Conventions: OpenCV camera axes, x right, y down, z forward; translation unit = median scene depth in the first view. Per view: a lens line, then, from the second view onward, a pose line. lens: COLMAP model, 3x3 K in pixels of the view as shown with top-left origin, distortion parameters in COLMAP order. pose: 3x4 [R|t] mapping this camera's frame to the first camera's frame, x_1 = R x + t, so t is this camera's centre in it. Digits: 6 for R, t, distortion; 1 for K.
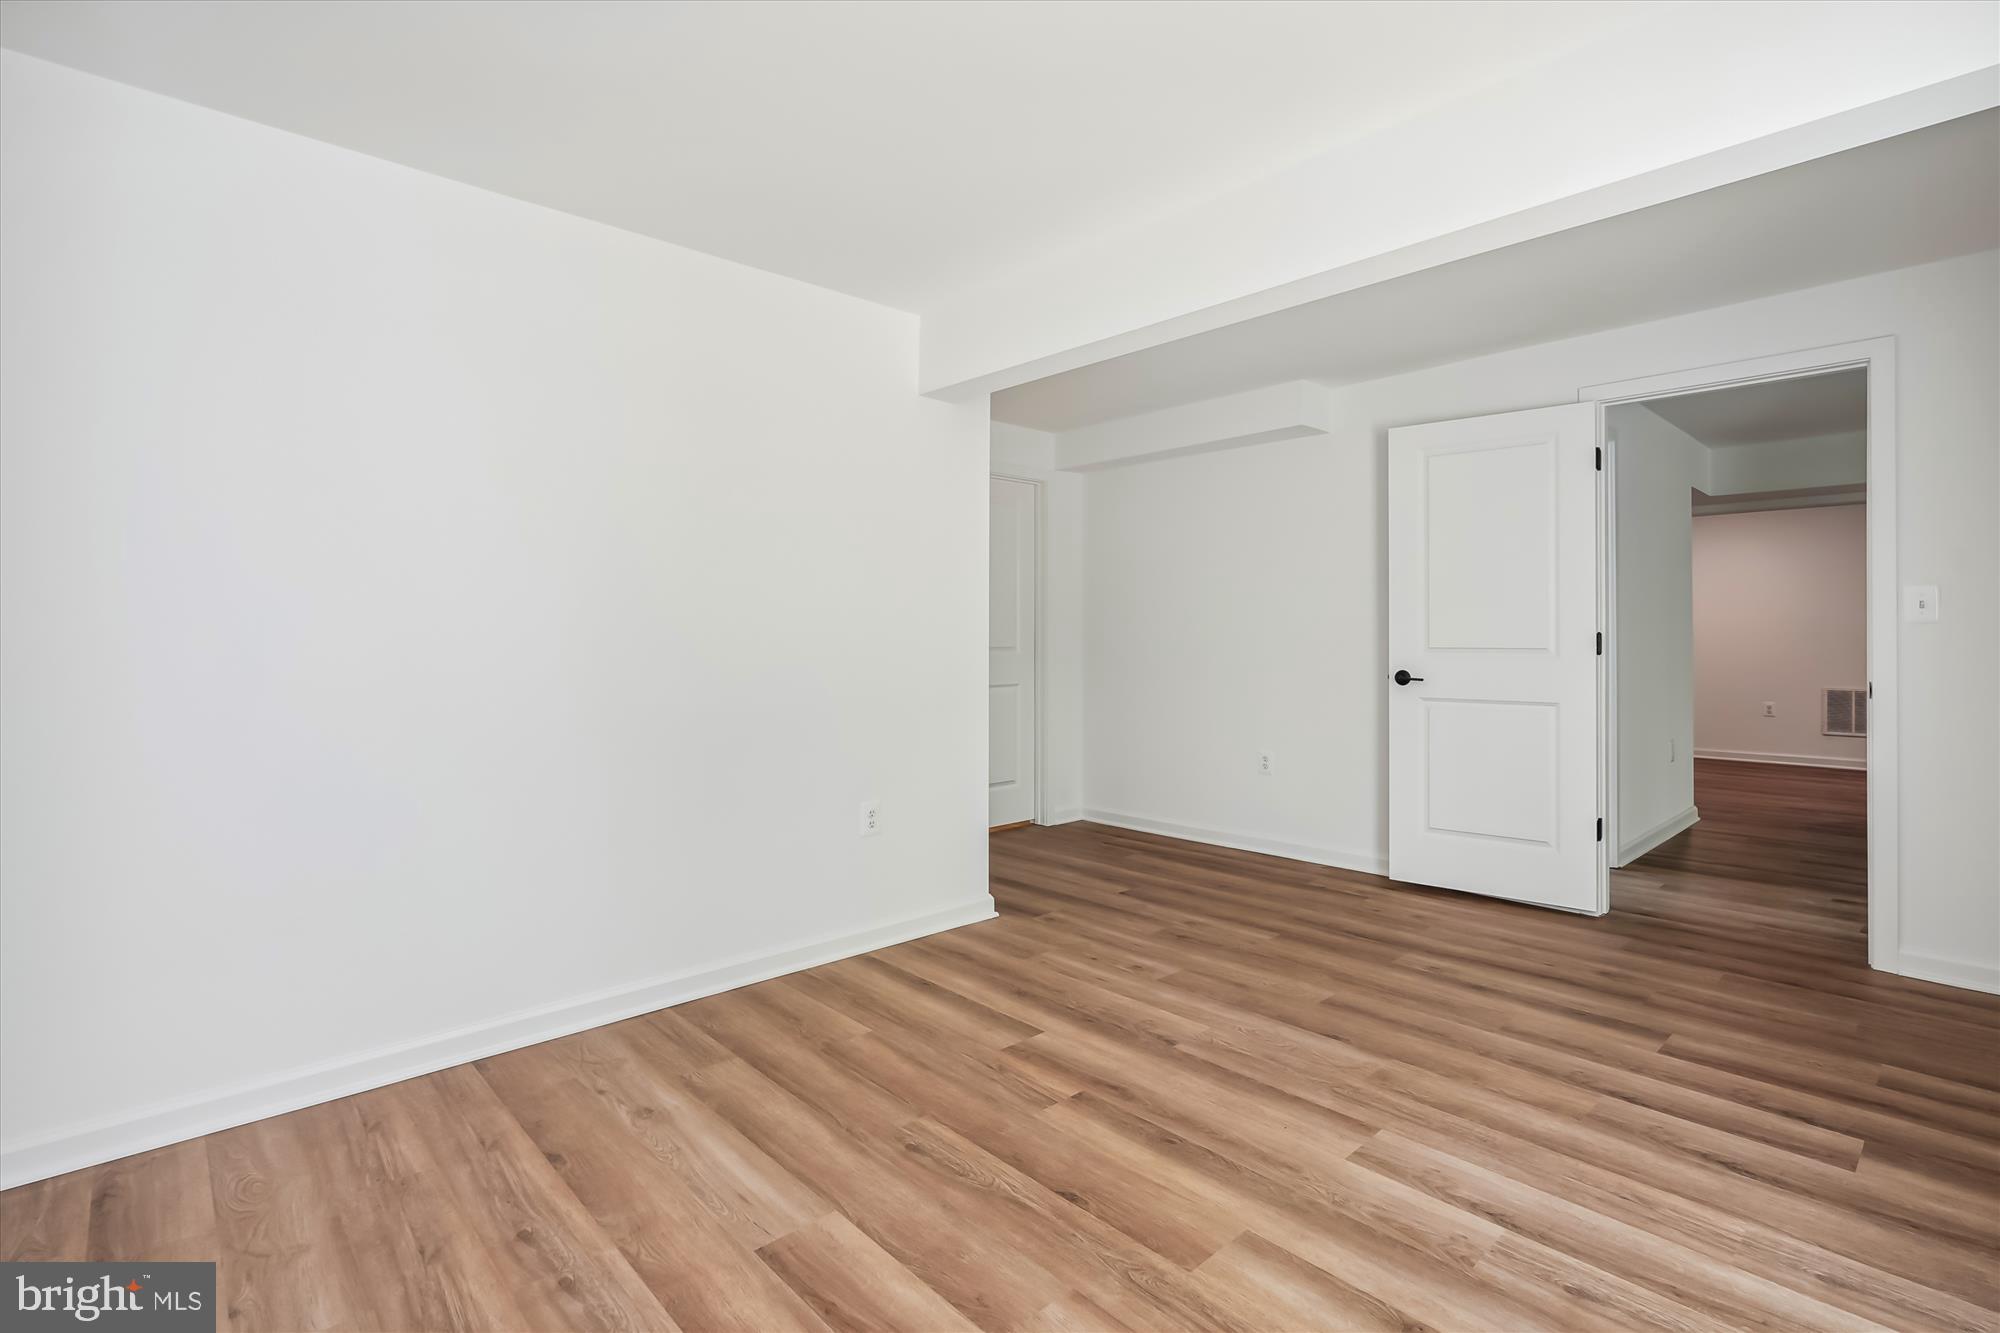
lens RADIAL K [[939.2, 0, 1015.7], [0, 939.2, 659.7], [0, 0, 1]] dist [-0.011600, -0.000292]
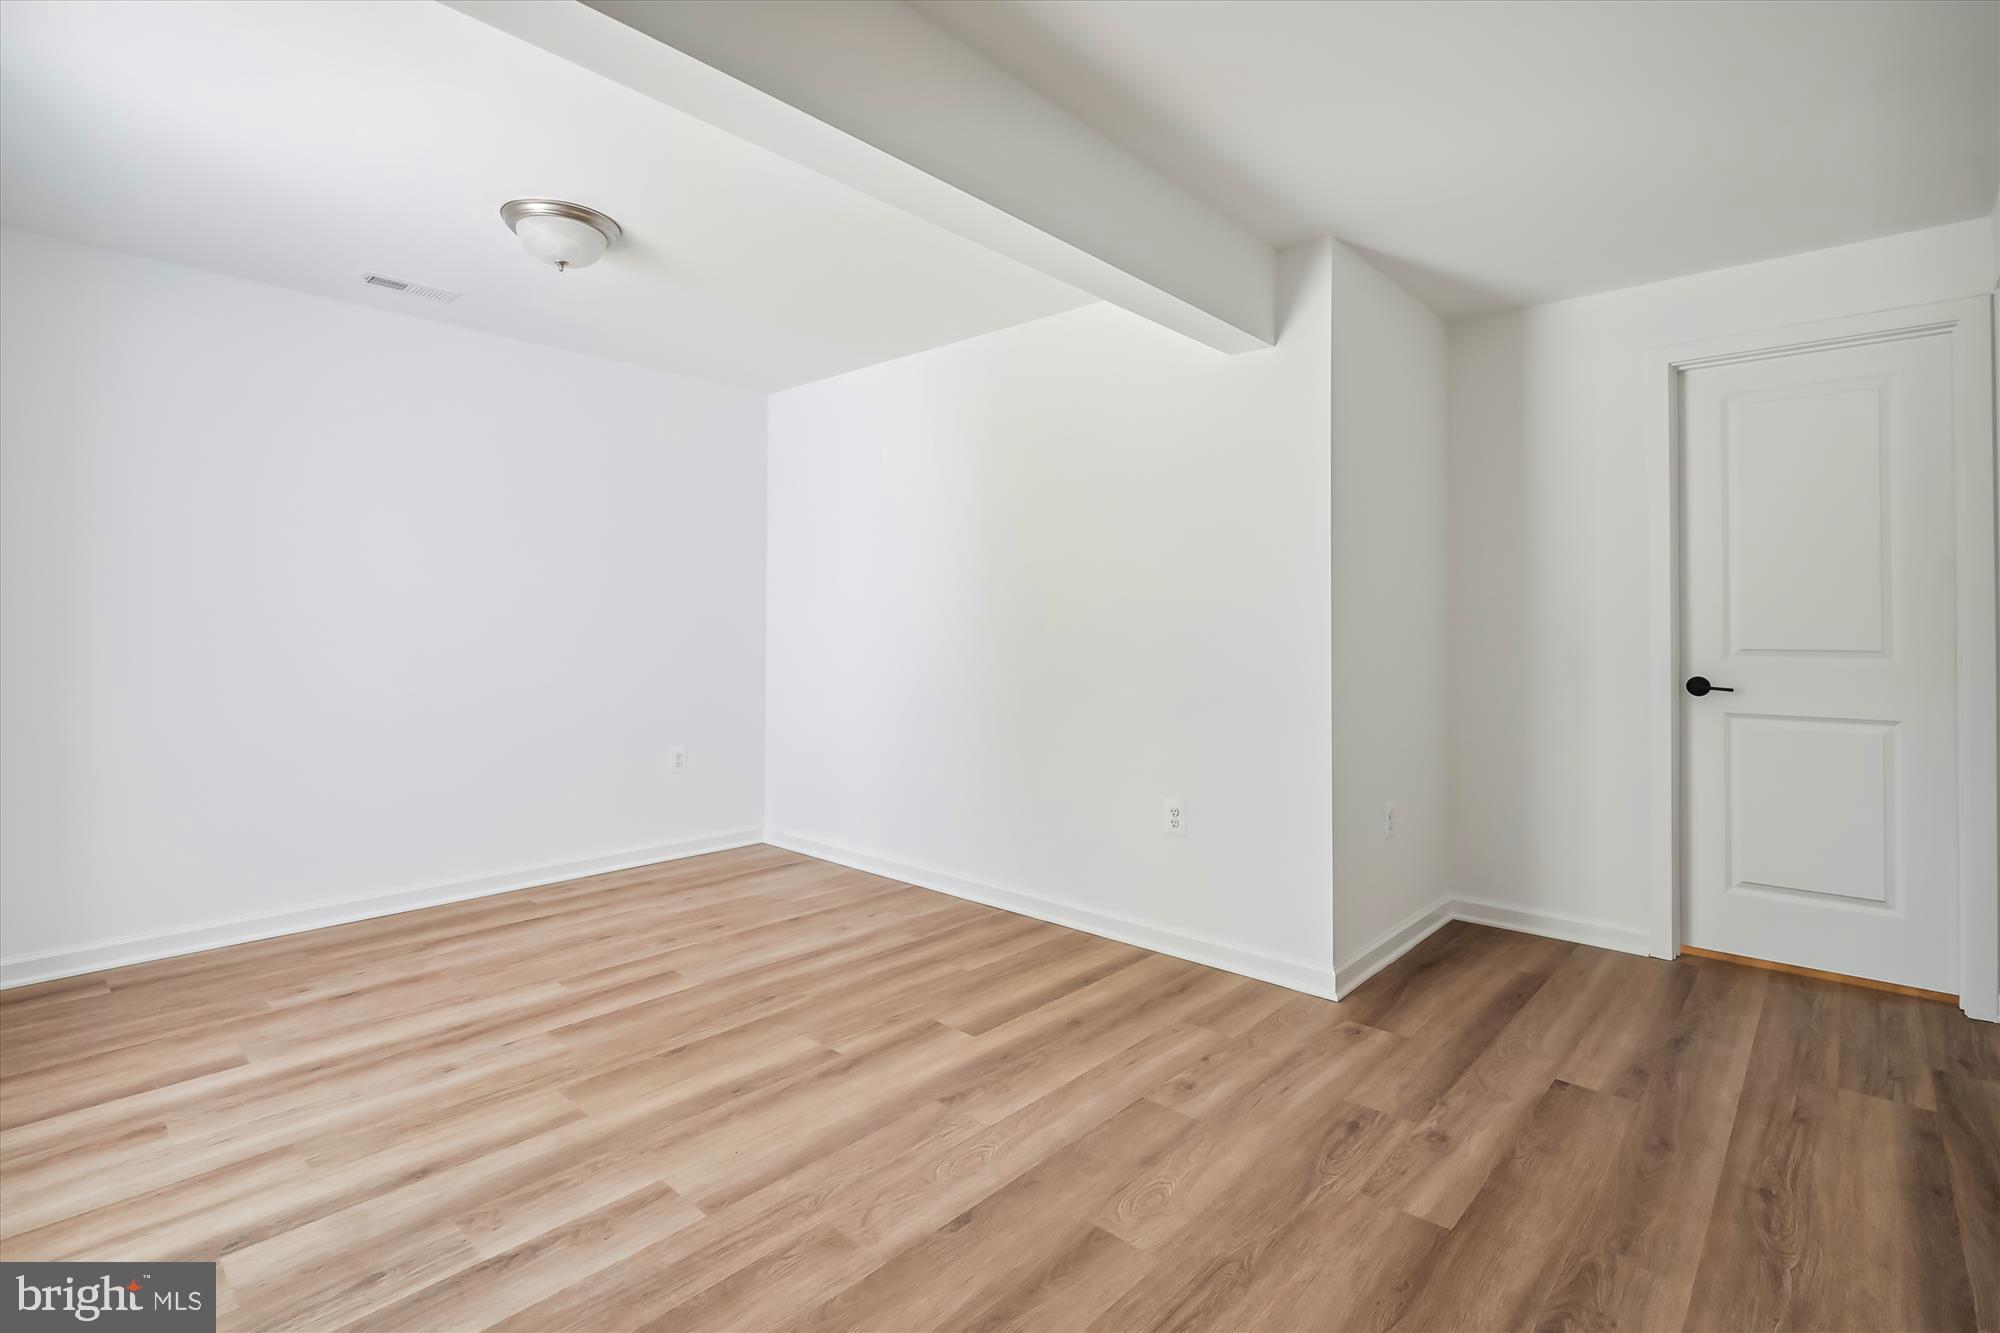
lens RADIAL K [[939.2, 0, 1011.3], [0, 939.2, 661.3], [0, 0, 1]] dist [-0.011600, -0.000292]
pose [[0.088199, 0.039296, -0.995327, 1.052556], [-0.033998, 0.998758, 0.036419, -0.023679], [0.995523, 0.030627, 0.089425, 1.017809]]
